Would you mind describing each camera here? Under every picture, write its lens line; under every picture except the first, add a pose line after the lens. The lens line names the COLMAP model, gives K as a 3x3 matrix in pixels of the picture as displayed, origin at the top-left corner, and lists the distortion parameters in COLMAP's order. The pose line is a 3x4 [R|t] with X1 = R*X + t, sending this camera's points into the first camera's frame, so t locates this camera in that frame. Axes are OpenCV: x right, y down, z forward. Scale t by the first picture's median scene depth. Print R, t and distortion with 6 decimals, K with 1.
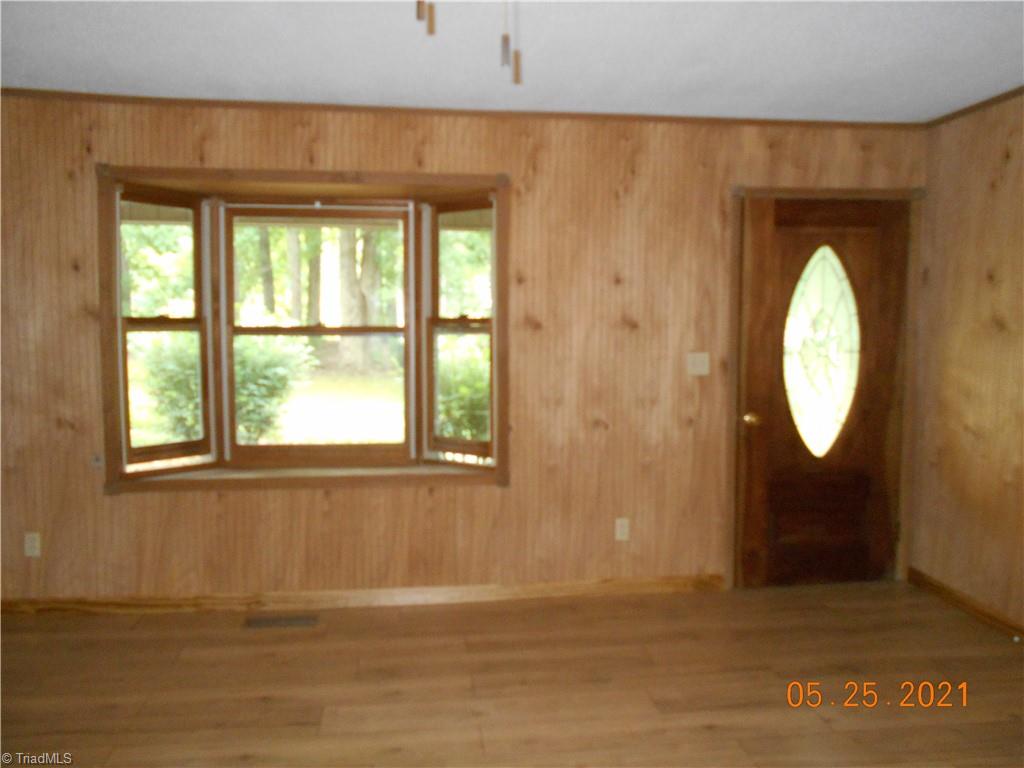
lens RADIAL K [[775.7, 0, 497.6], [0, 775.7, 381.8], [0, 0, 1]] dist [0.004325, 0.001690]
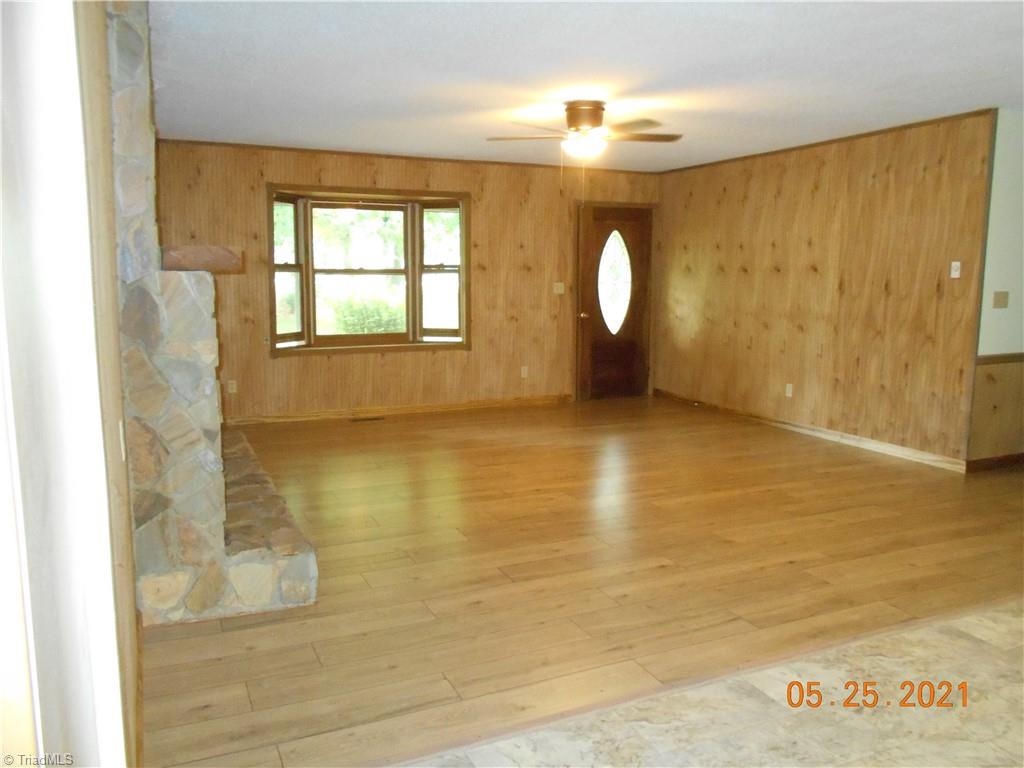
lens RADIAL K [[792.5, 0, 507.3], [0, 792.5, 387.7], [0, 0, 1]] dist [-0.067645, 0.066800]
pose [[0.954273, -0.040133, 0.296231, -0.491623], [0.021891, 0.997668, 0.064645, 0.099130], [-0.298135, -0.055204, 0.952926, -0.938076]]
